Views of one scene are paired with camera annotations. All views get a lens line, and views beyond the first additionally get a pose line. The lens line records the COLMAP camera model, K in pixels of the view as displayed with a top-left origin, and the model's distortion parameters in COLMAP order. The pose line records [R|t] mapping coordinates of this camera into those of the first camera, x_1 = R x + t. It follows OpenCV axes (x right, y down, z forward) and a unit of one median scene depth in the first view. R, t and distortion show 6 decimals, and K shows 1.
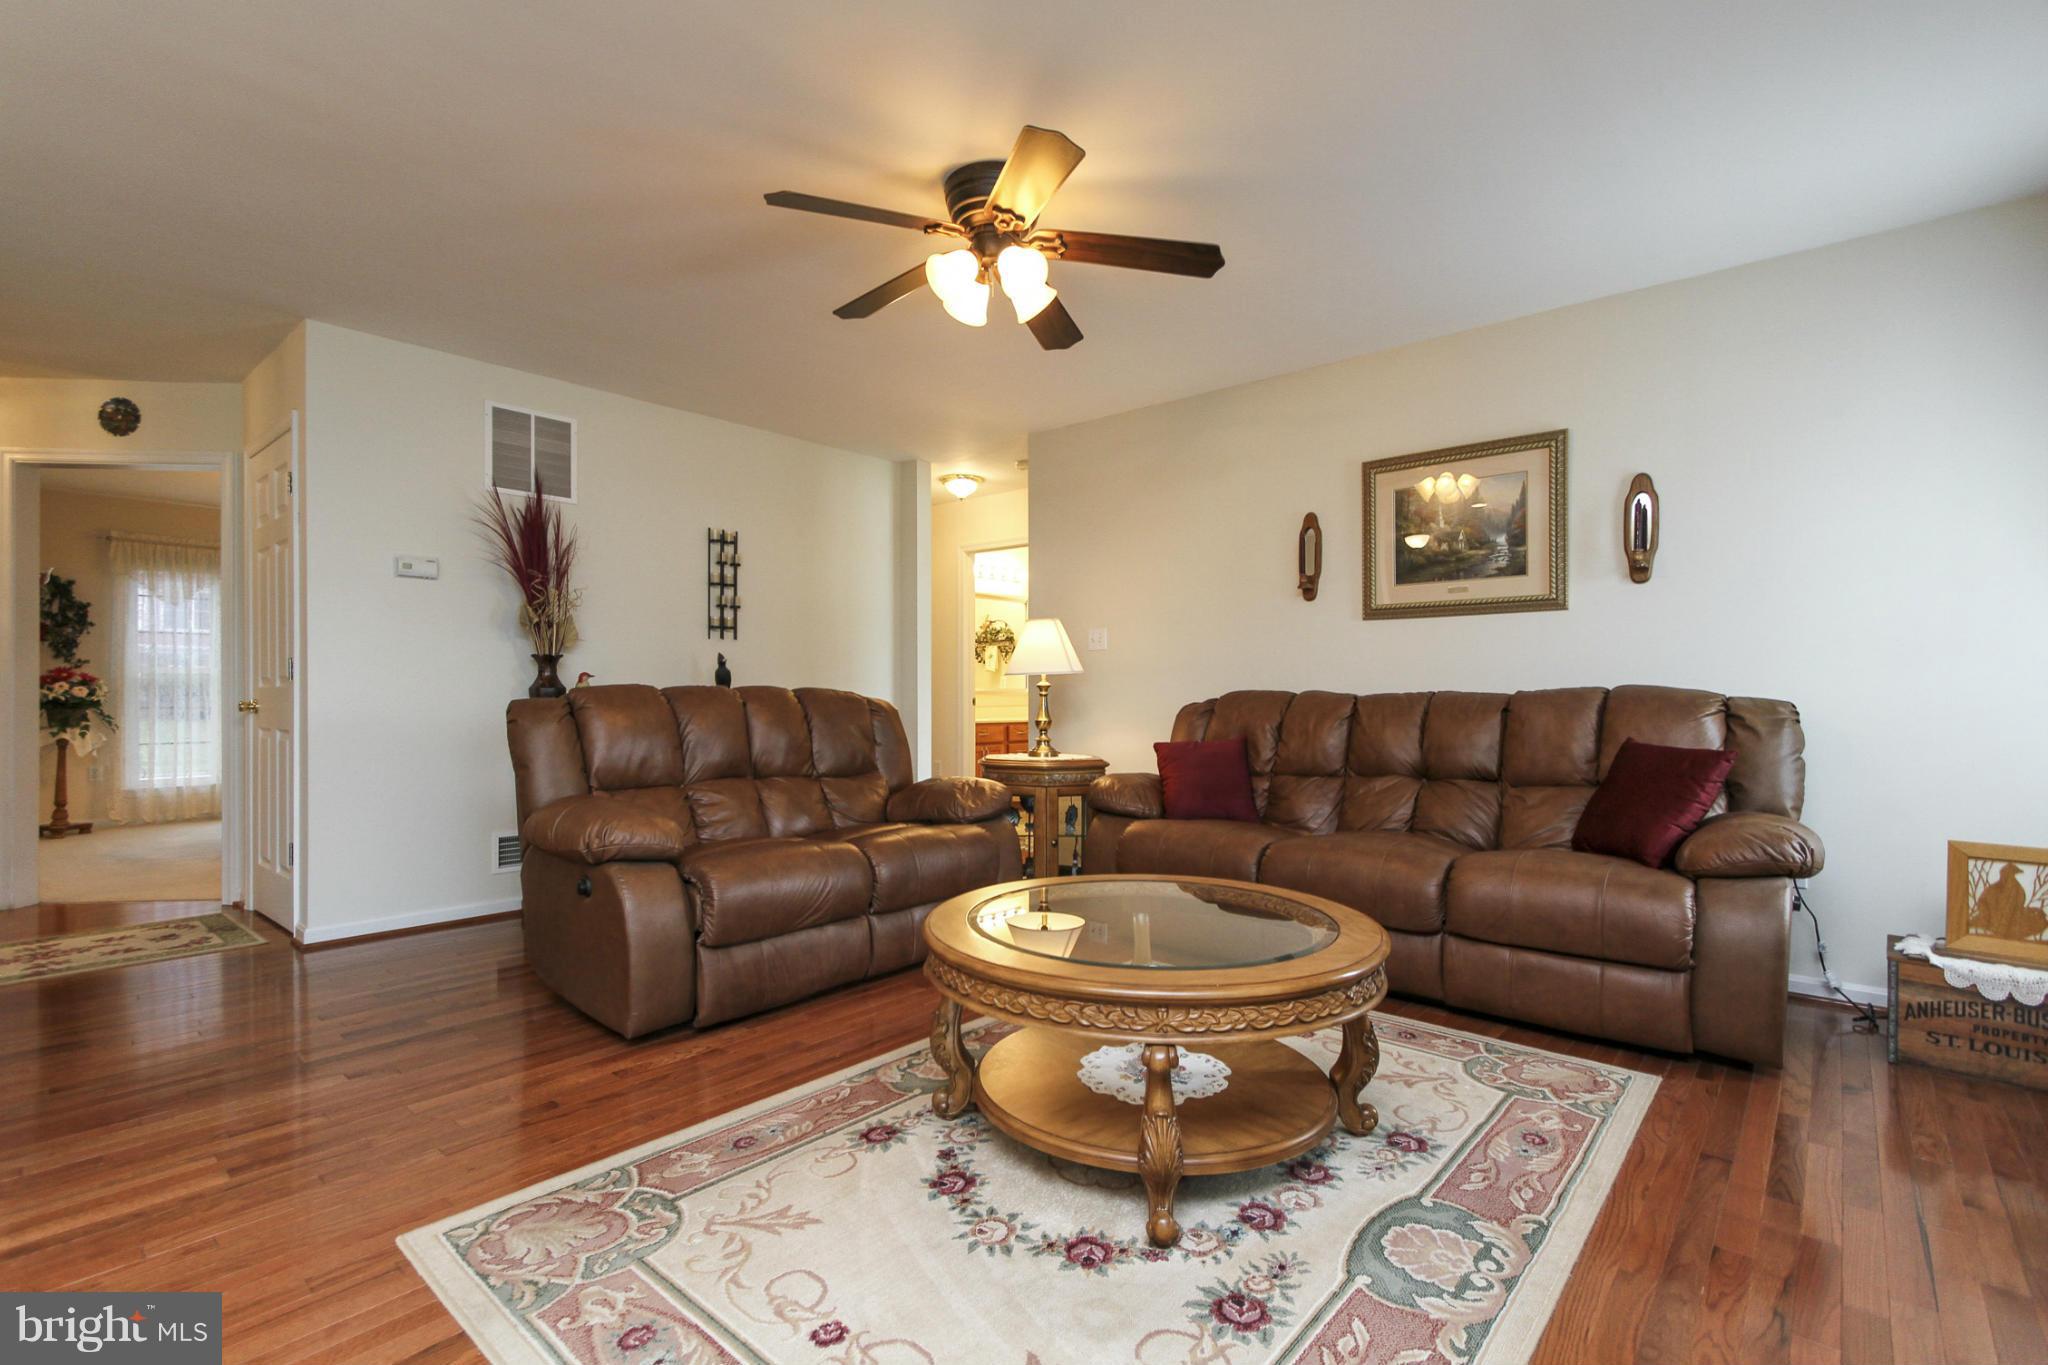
lens RADIAL K [[938.7, 0, 1015.6], [0, 938.7, 686.6], [0, 0, 1]] dist [0.000669, 0.001215]
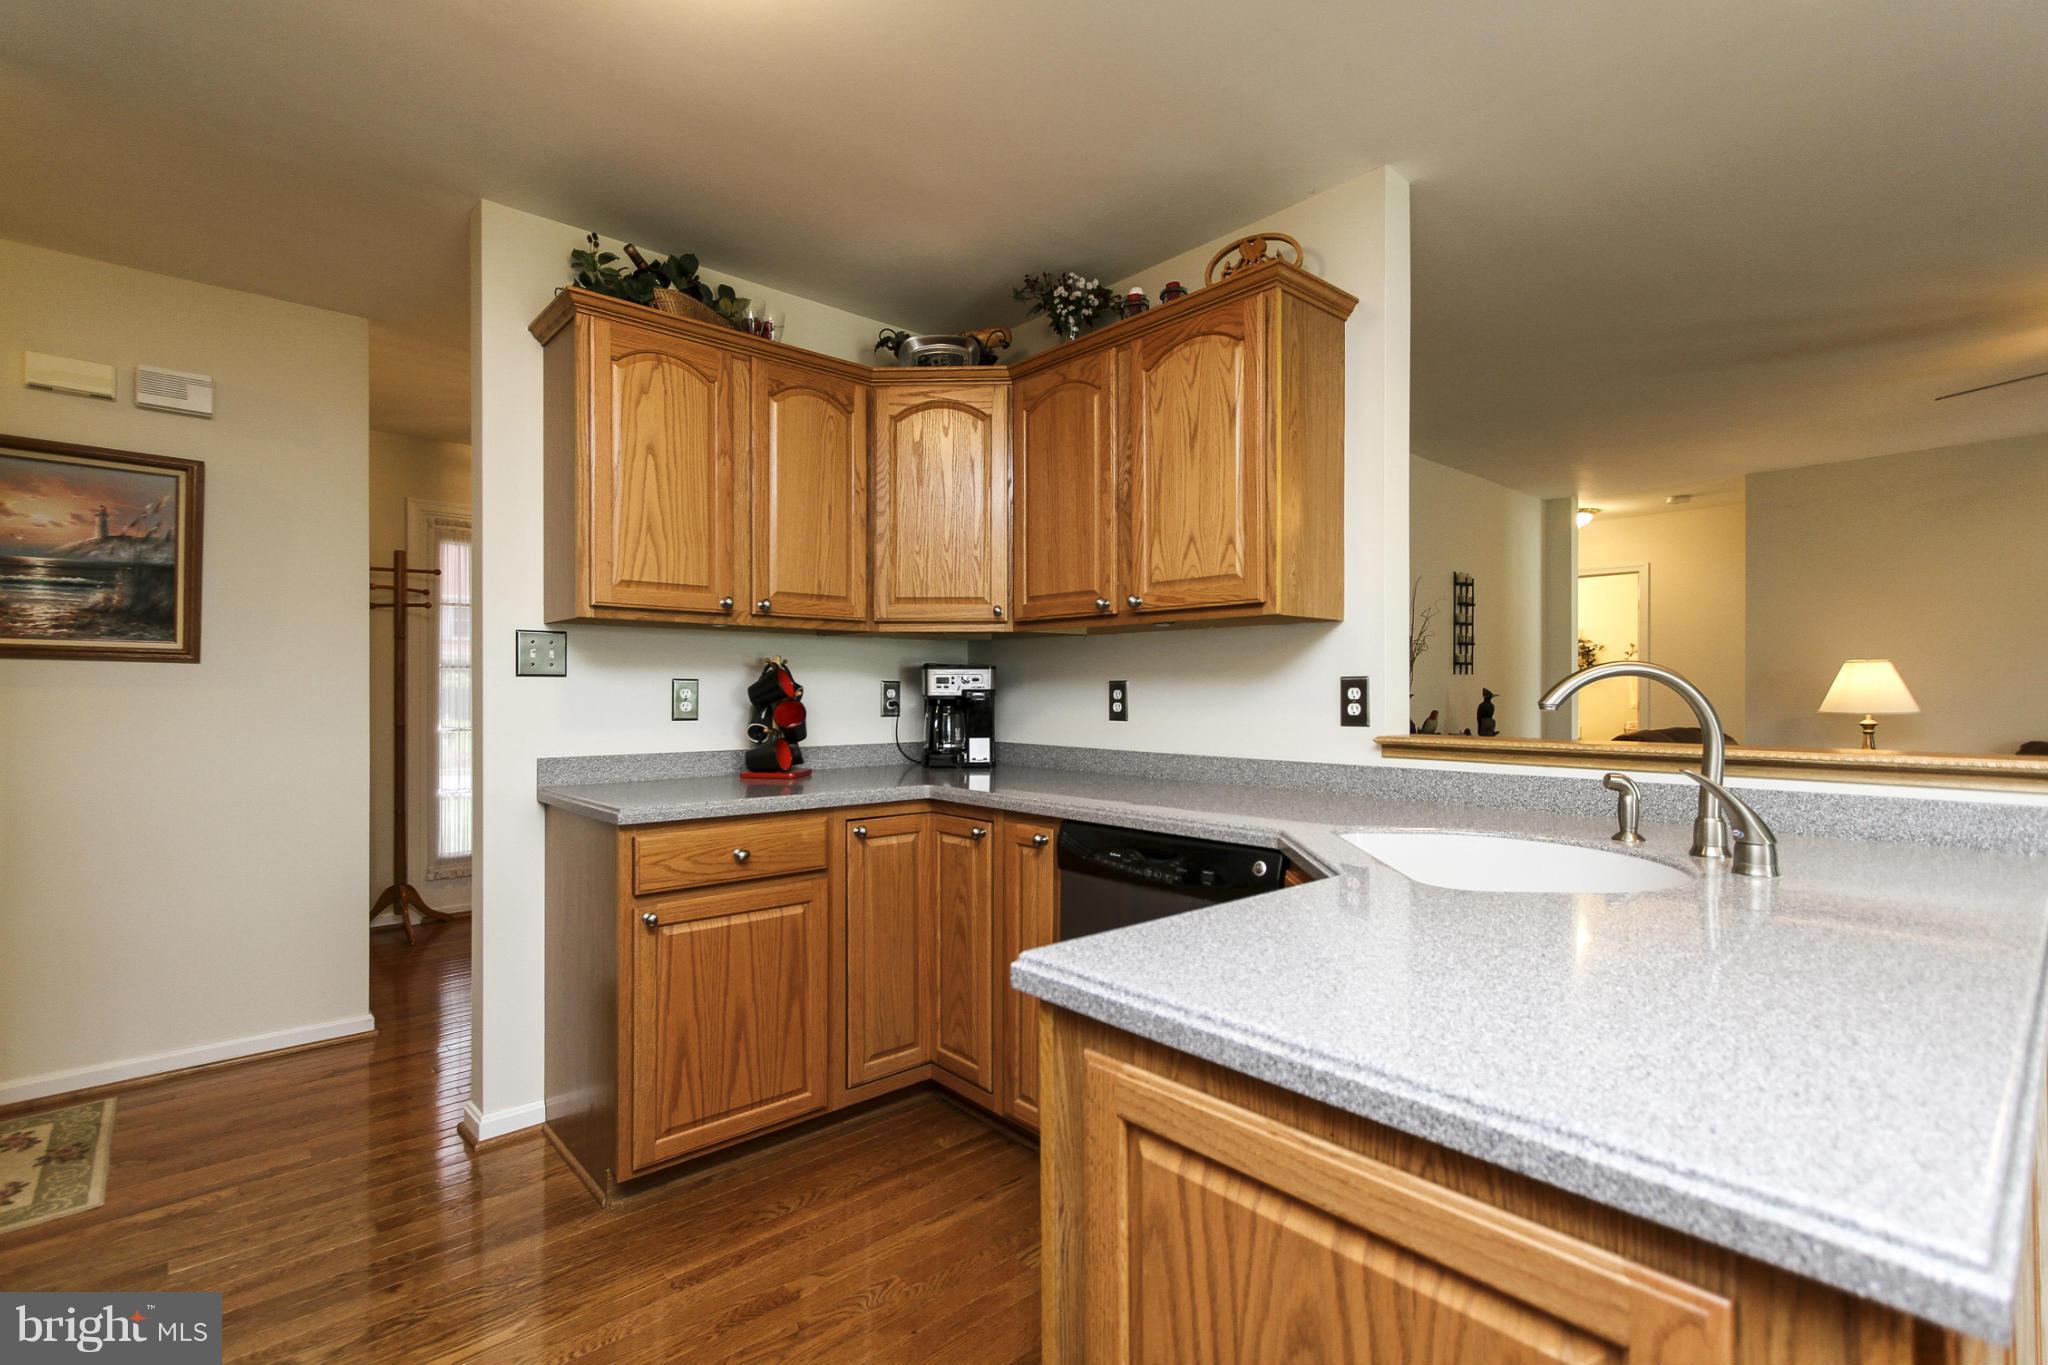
lens RADIAL K [[938.7, 0, 1026.6], [0, 938.7, 689.7], [0, 0, 1]] dist [0.000669, 0.001215]
pose [[0.992021, 0.002837, -0.126037, -0.934887], [-0.002316, 0.999988, 0.004282, -0.048793], [0.126048, -0.003956, 0.992016, -0.183456]]
